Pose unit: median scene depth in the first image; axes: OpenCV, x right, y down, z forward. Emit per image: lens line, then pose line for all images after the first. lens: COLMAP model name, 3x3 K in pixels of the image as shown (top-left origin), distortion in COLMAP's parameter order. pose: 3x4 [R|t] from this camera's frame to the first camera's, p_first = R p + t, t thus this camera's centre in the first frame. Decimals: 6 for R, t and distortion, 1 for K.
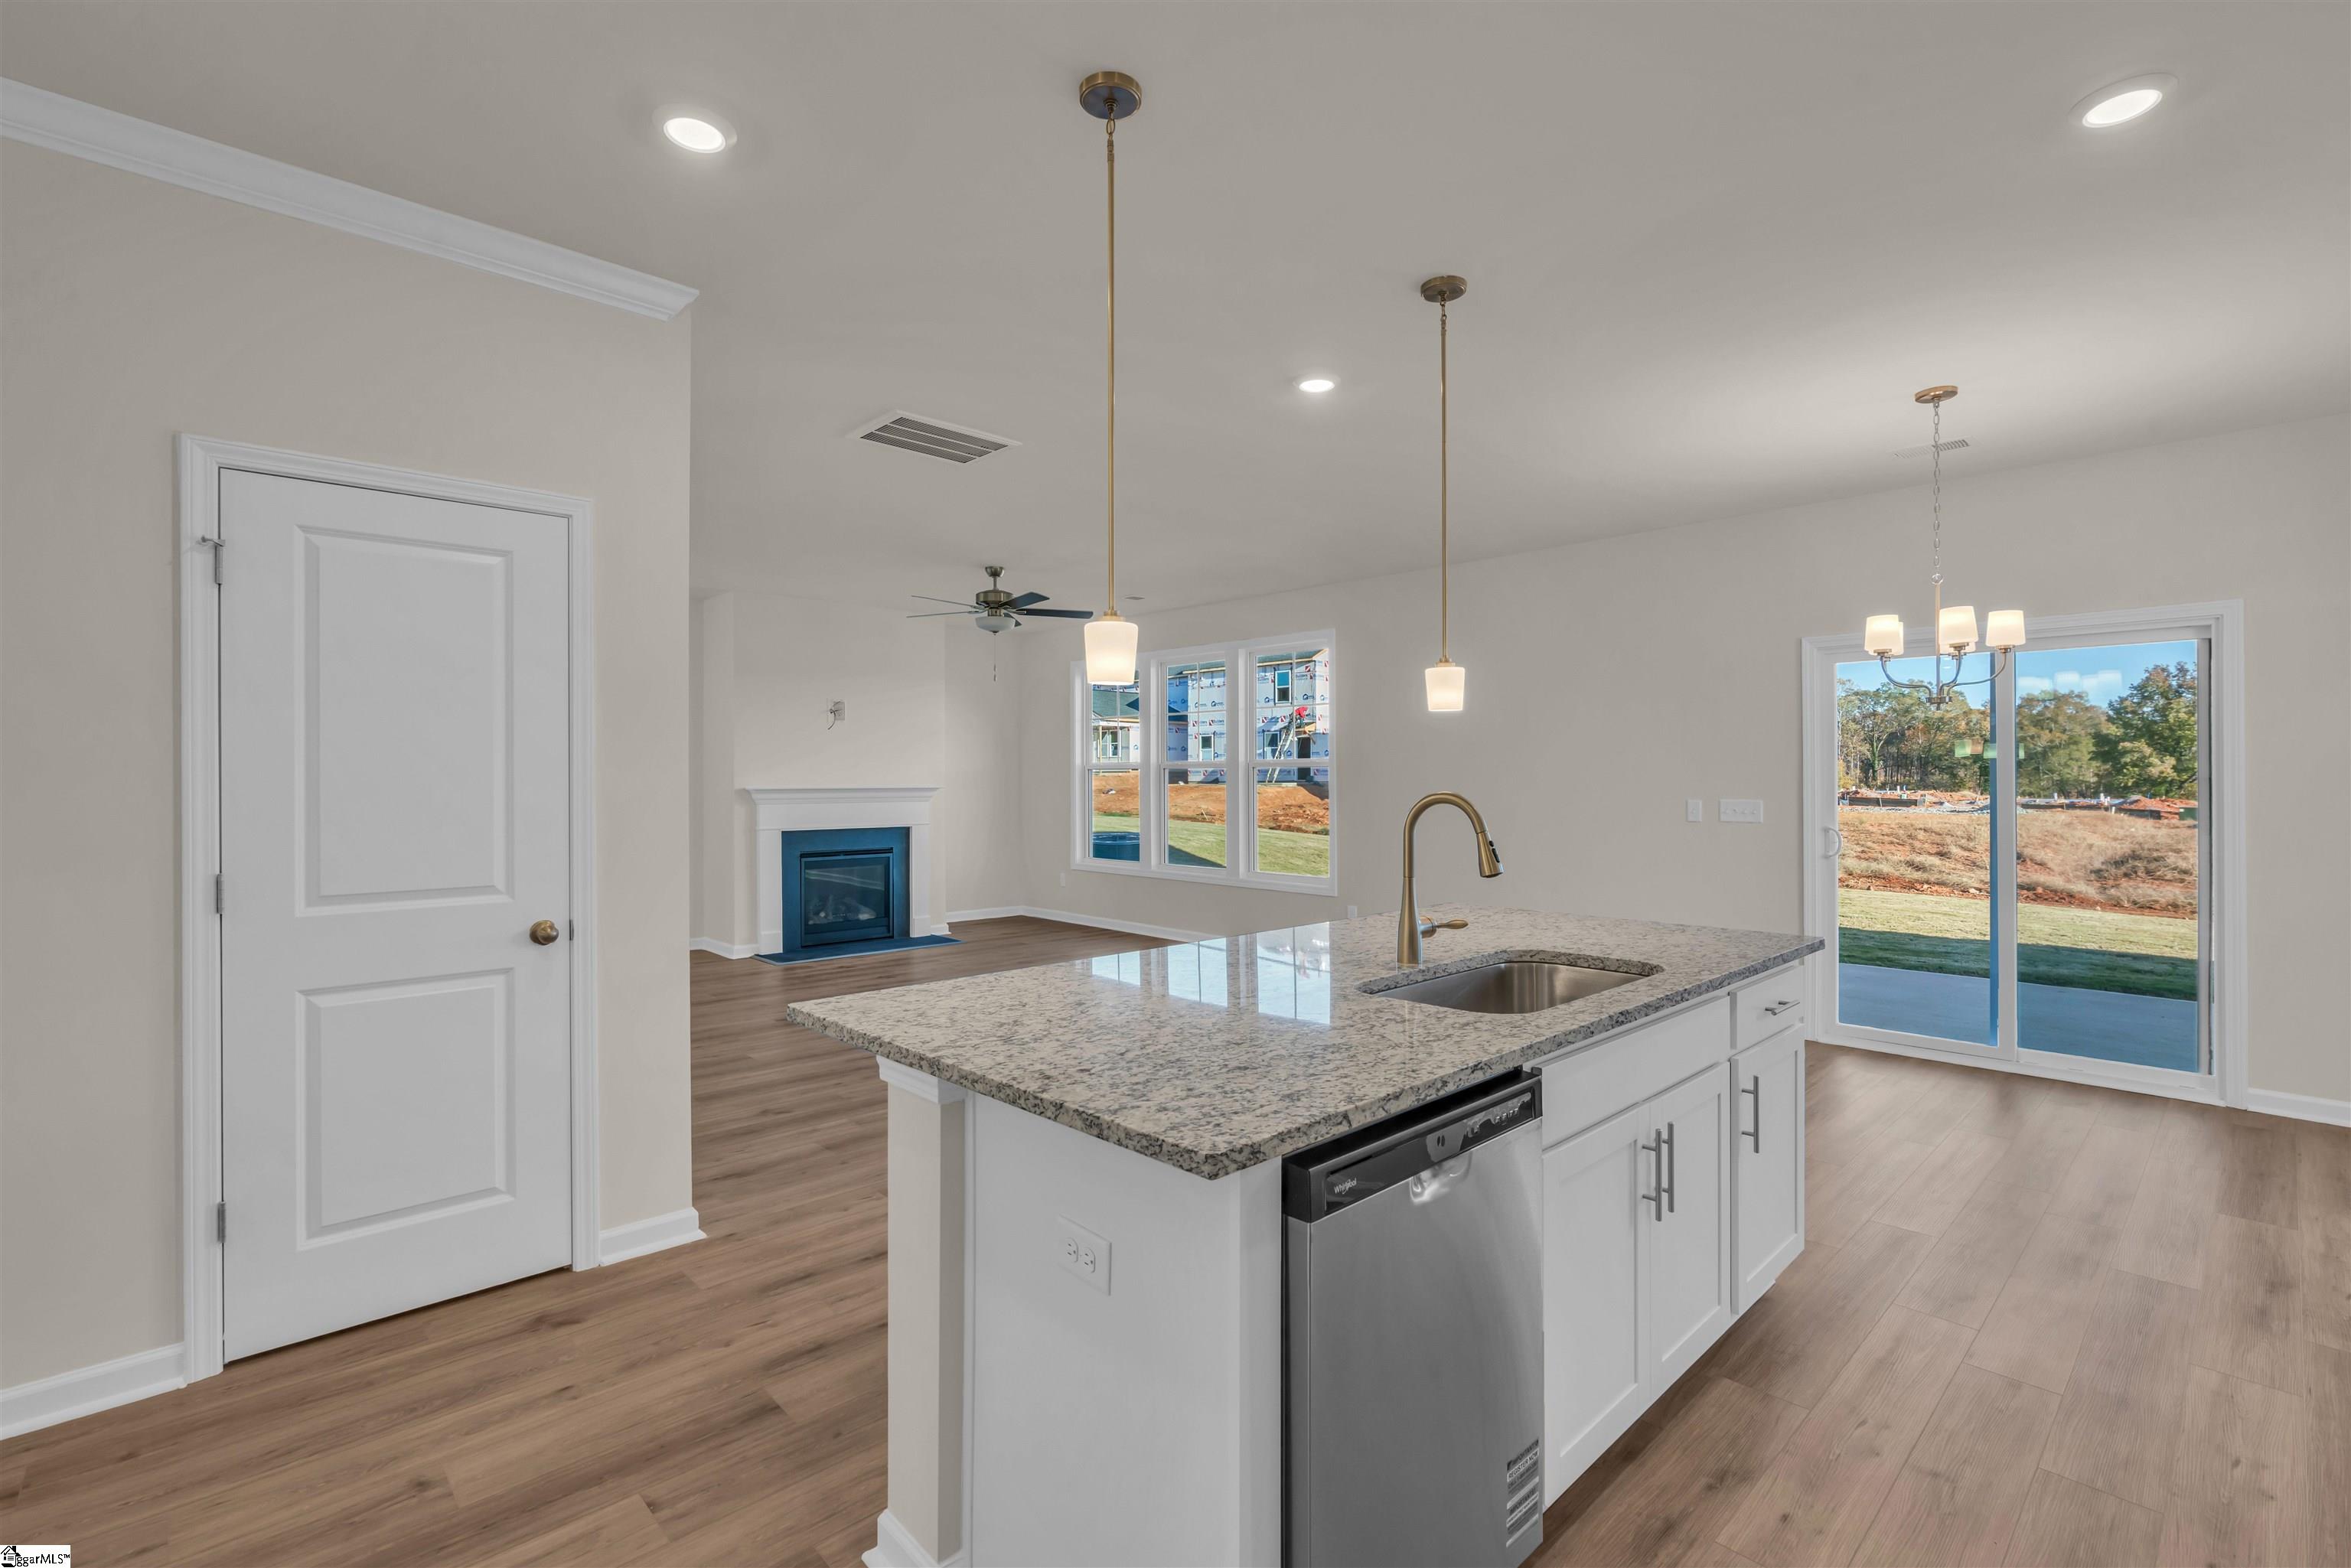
lens RADIAL K [[1060.6, 0, 1154.6], [0, 1060.6, 774.9], [0, 0, 1]] dist [-0.006422, 0.002534]
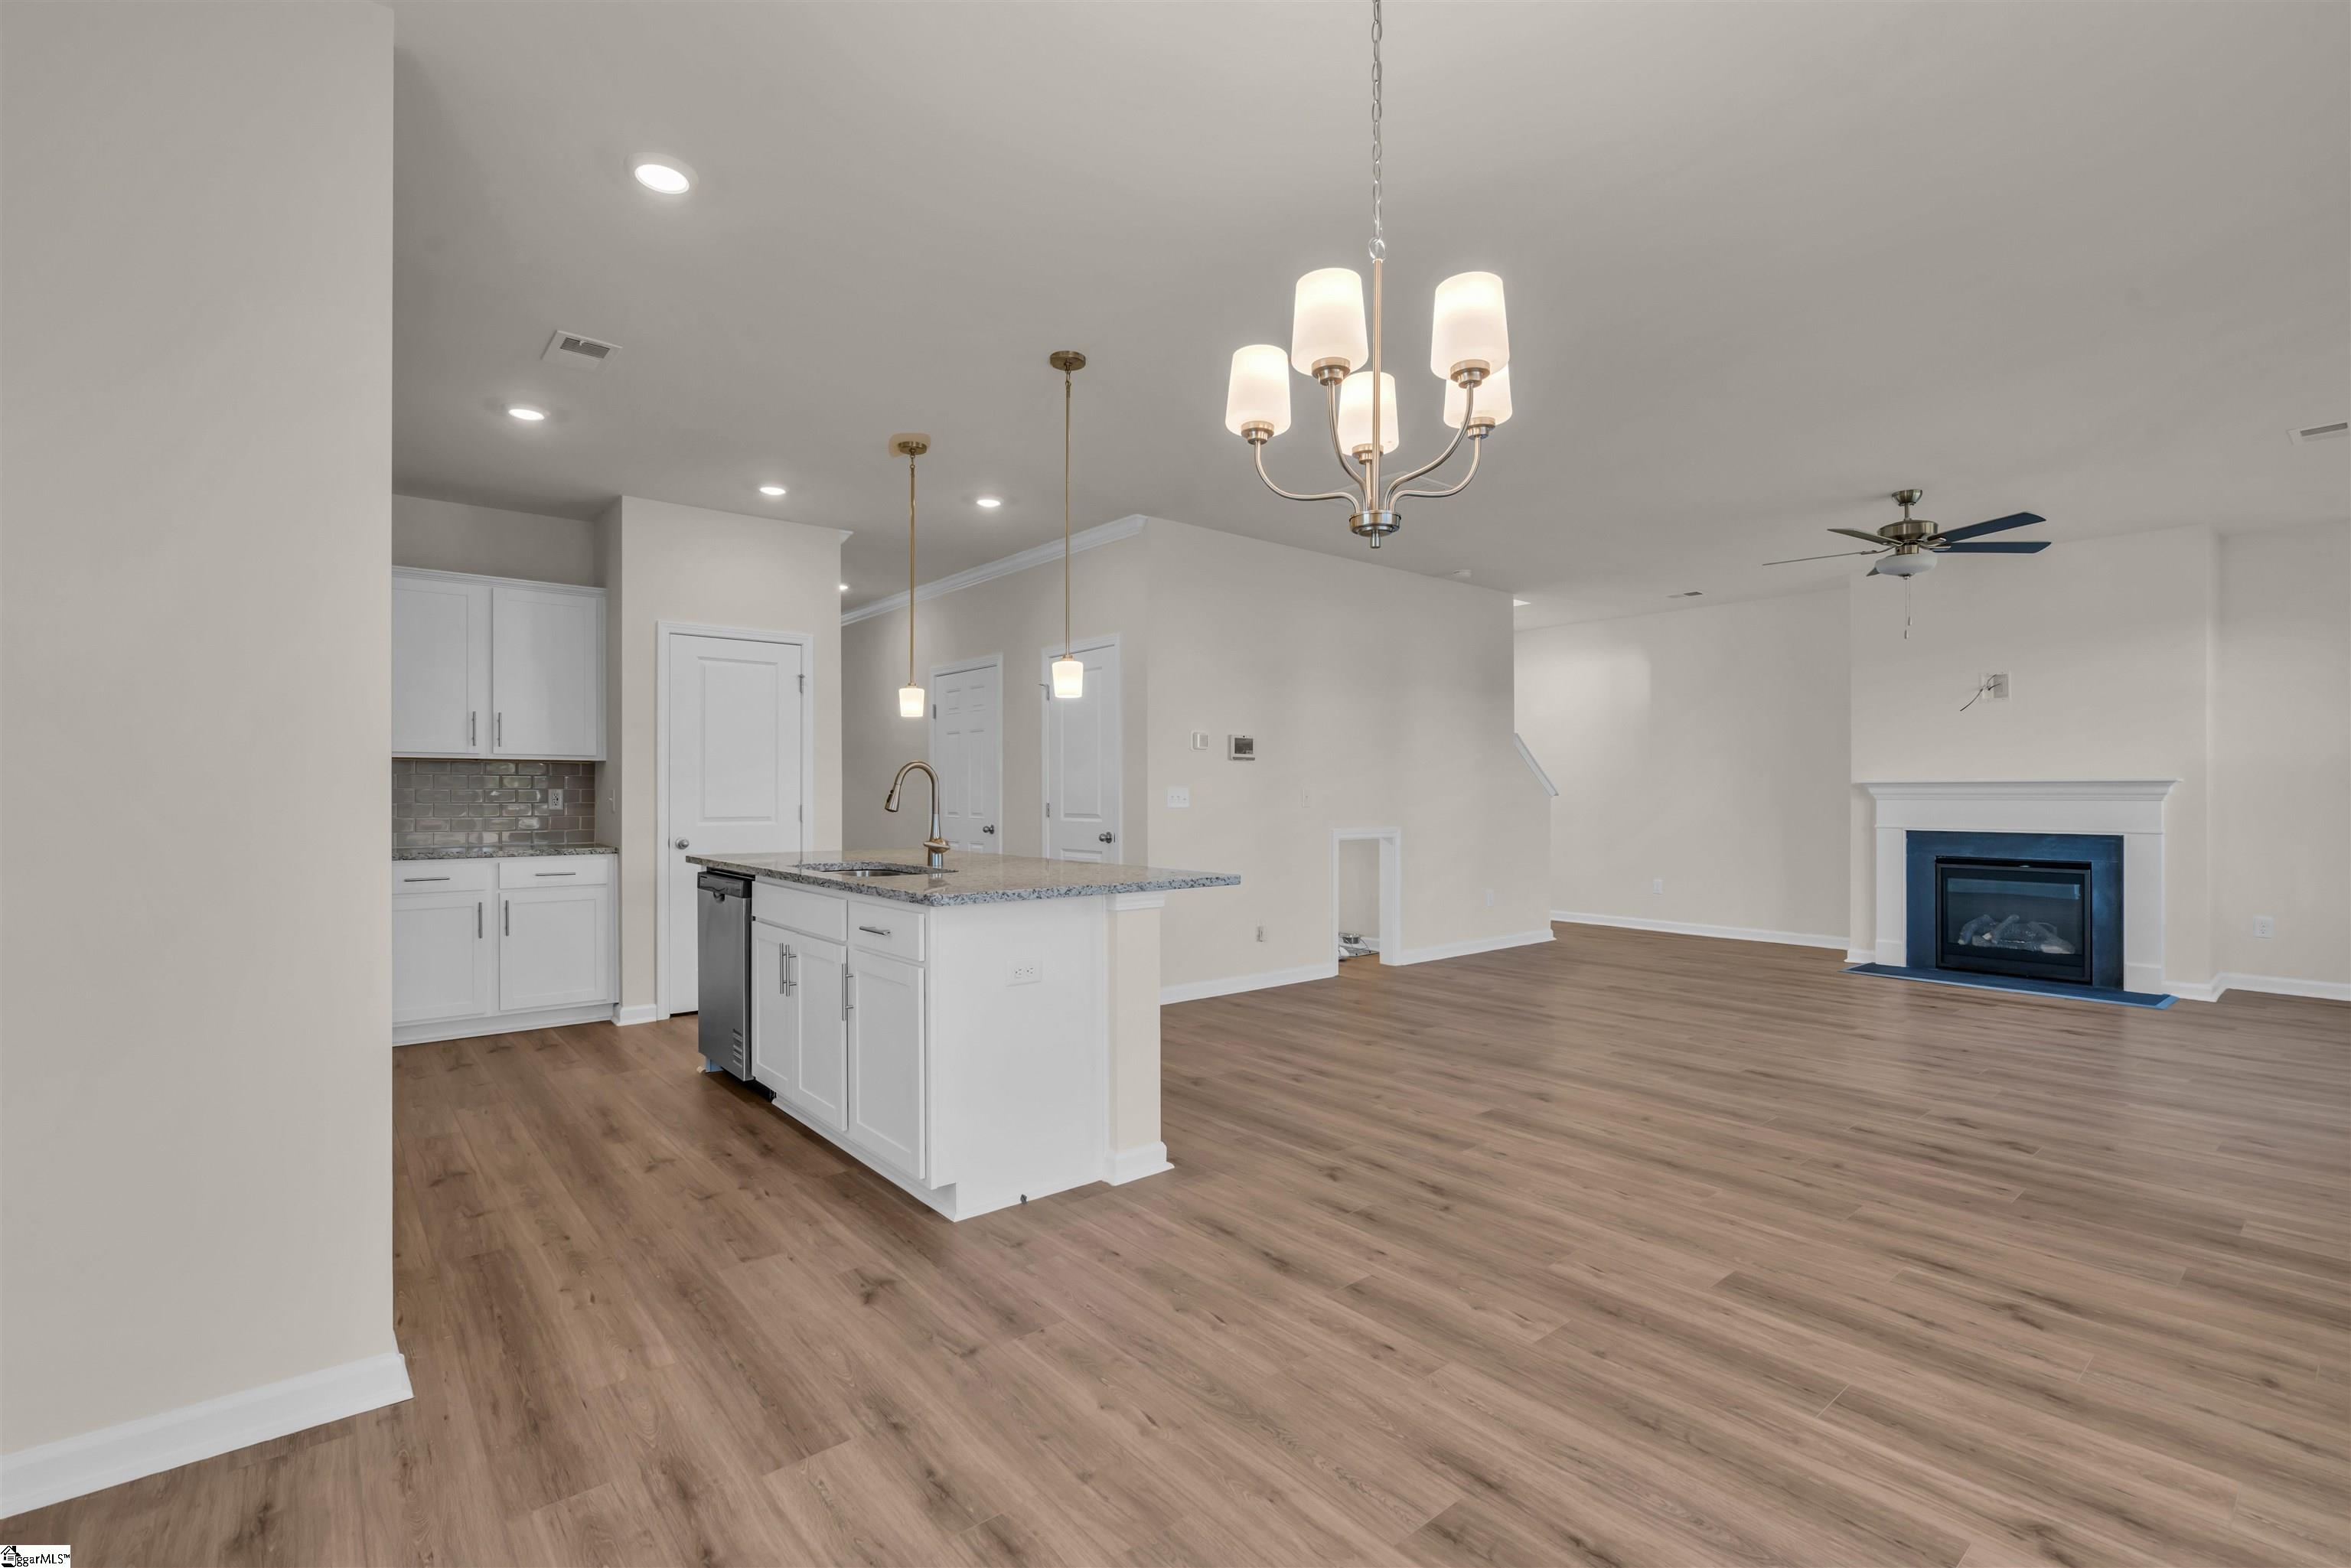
lens RADIAL K [[1060.6, 0, 1181.5], [0, 1060.6, 778.6], [0, 0, 1]] dist [-0.006422, 0.002534]
pose [[-0.053151, -0.013903, -0.998490, 0.555588], [0.003224, 0.999895, -0.014094, 0.020294], [0.998581, -0.003968, -0.053101, 0.438816]]
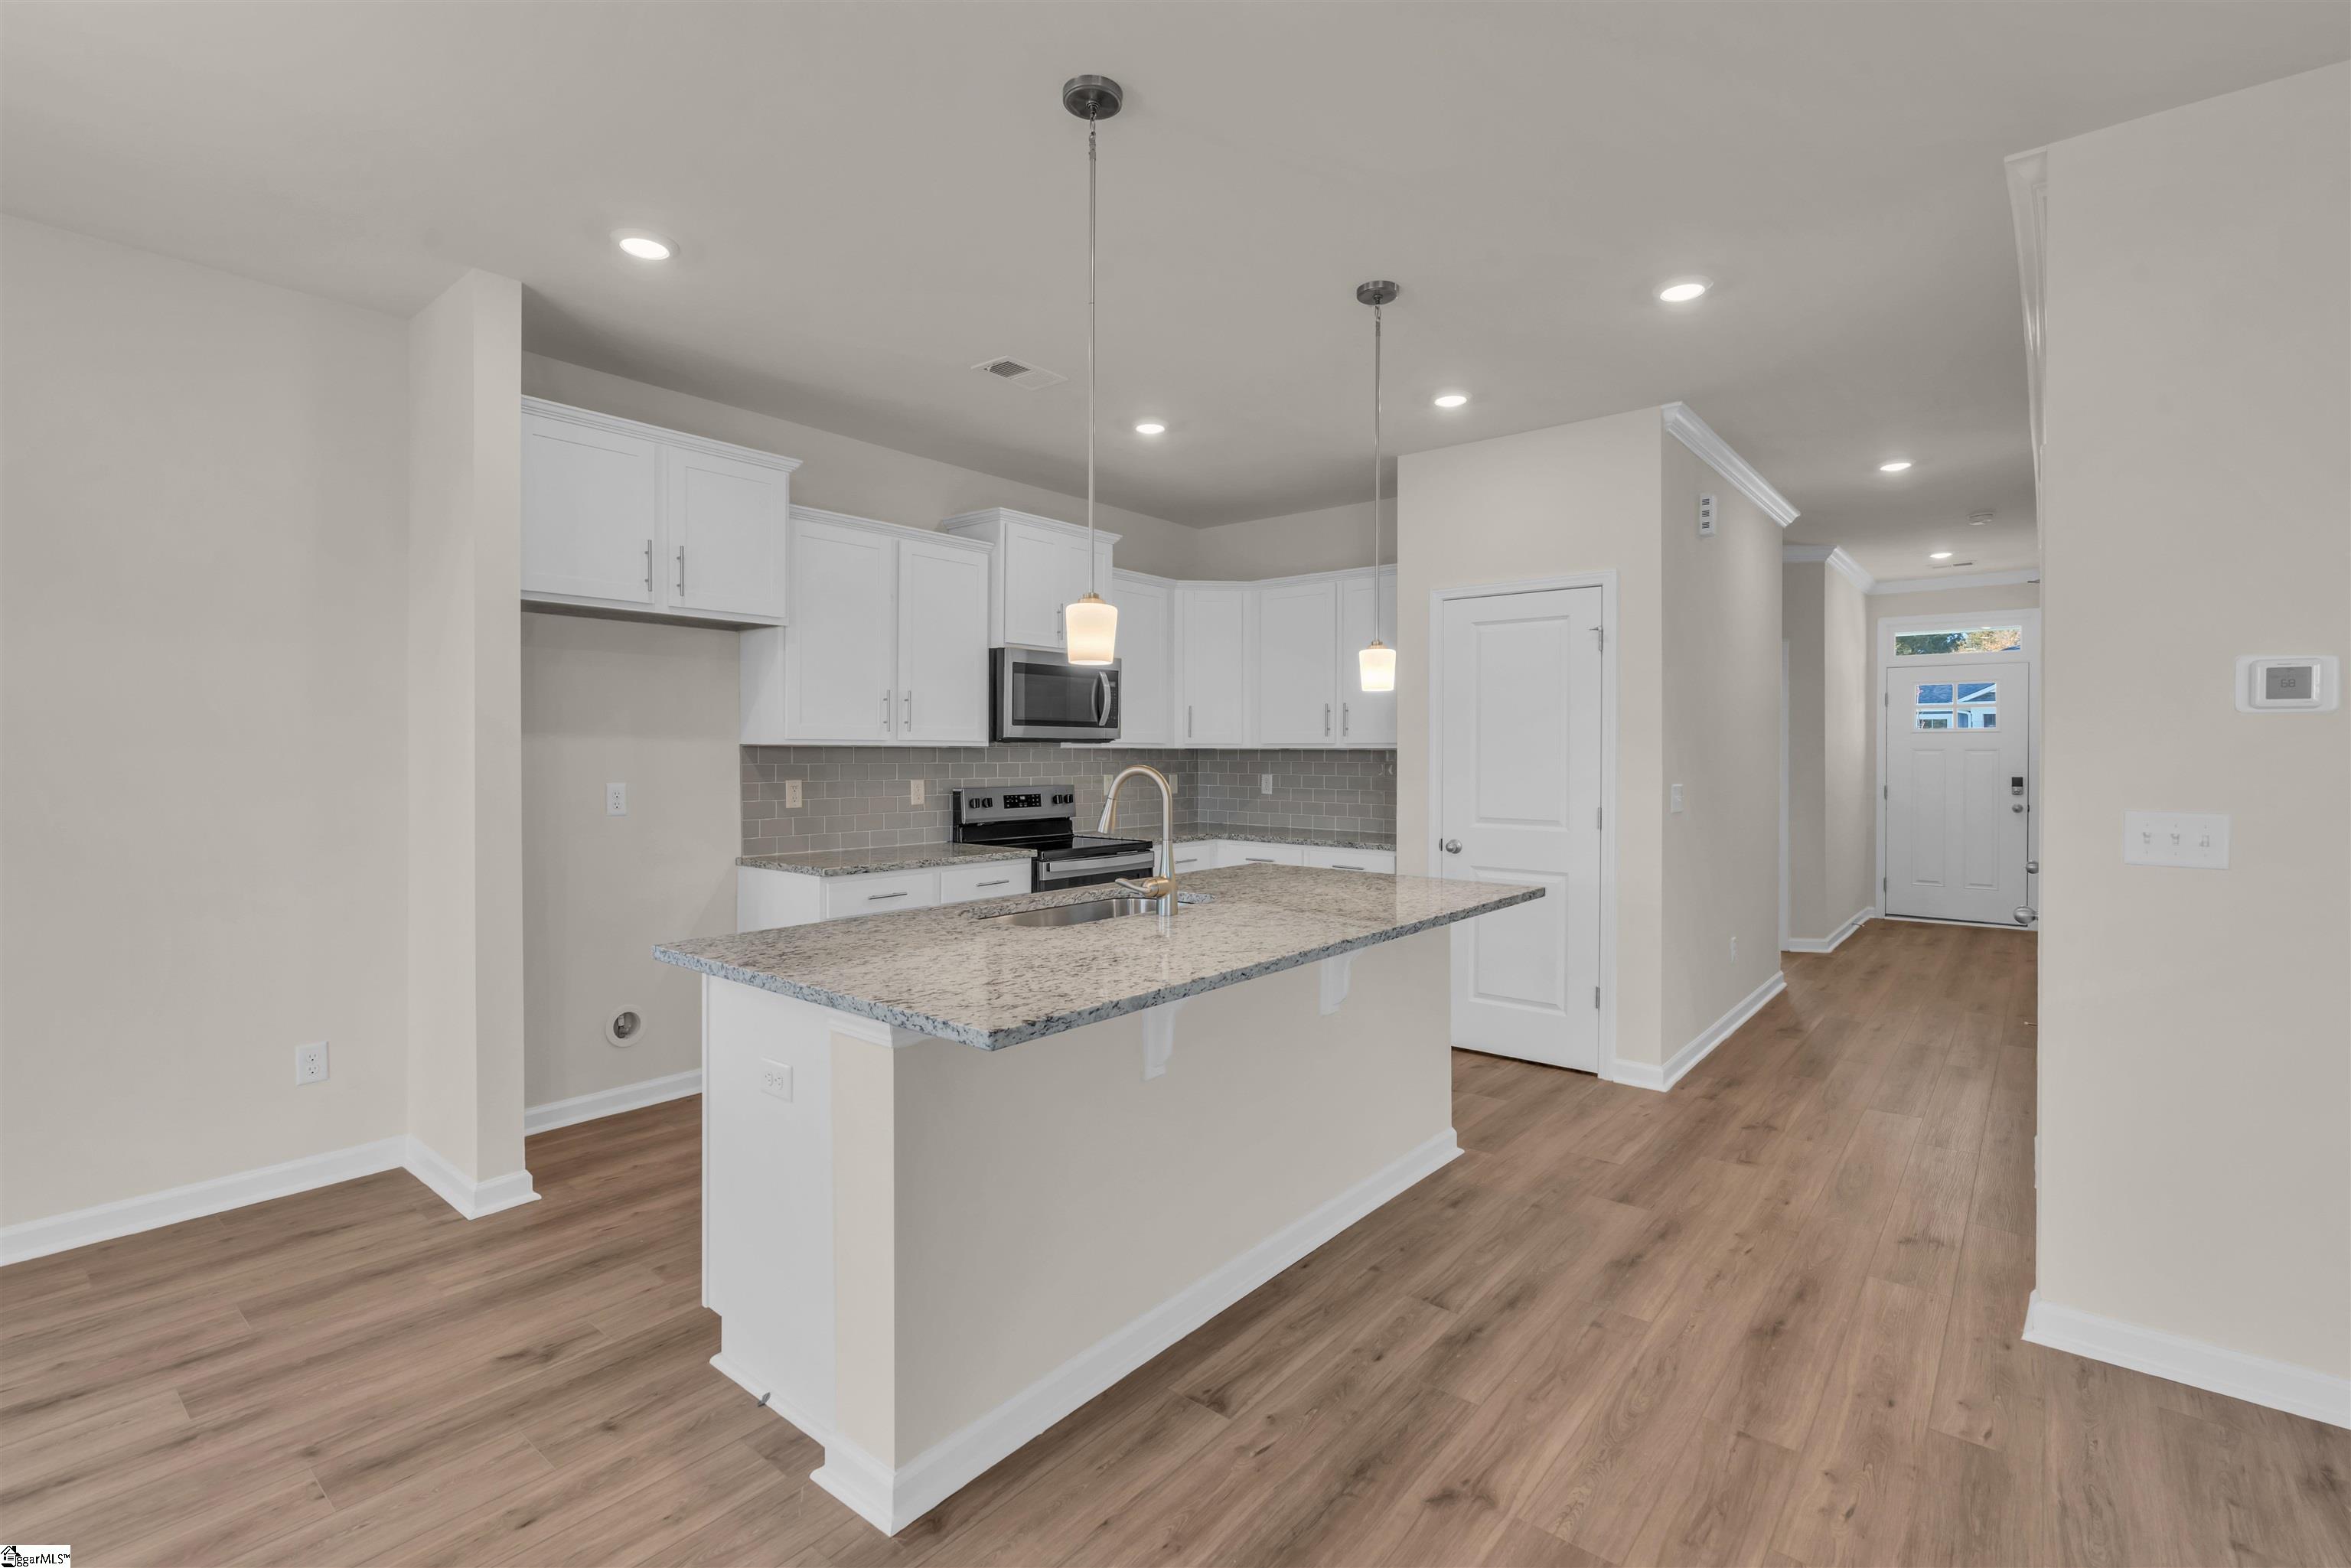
lens RADIAL K [[1060.6, 0, 1164.3], [0, 1060.6, 763.0], [0, 0, 1]] dist [-0.006422, 0.002534]
pose [[-0.991842, -0.000032, -0.127476, 0.115805], [-0.000590, 0.999990, 0.004339, 0.003023], [0.127475, 0.004379, -0.991832, 0.638060]]
